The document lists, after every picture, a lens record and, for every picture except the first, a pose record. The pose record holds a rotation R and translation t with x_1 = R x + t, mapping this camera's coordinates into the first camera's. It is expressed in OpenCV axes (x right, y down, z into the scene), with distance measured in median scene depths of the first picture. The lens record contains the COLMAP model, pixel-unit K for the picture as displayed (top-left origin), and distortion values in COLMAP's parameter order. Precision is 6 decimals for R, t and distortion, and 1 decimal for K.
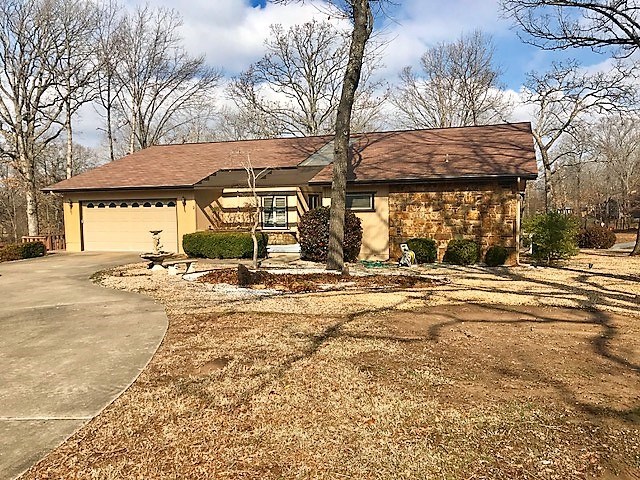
lens RADIAL K [[532.0, 0, 320.0], [0, 532.0, 240.0], [0, 0, 1]] dist [0.077793, -0.094341]
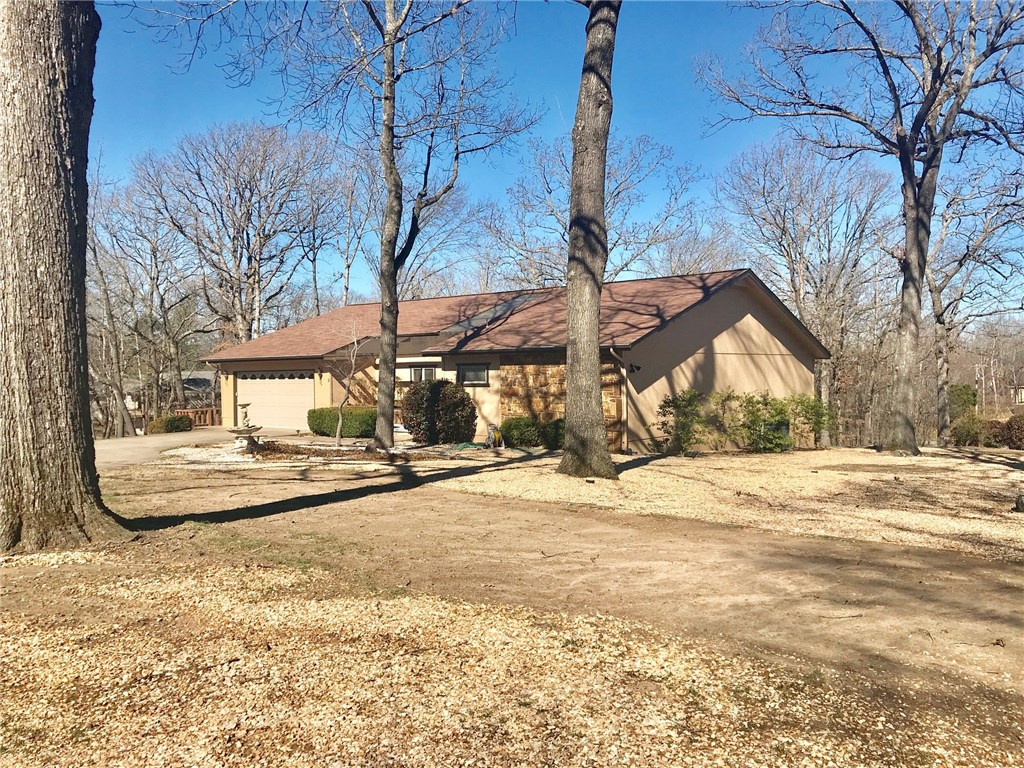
lens RADIAL K [[851.2, 0, 512.0], [0, 851.2, 384.0], [0, 0, 1]] dist [0.077793, -0.094341]
pose [[0.953127, 0.007872, -0.302469, 0.495576], [-0.023354, 0.998593, -0.047603, 0.007371], [0.301668, 0.052435, 0.951970, -0.284449]]
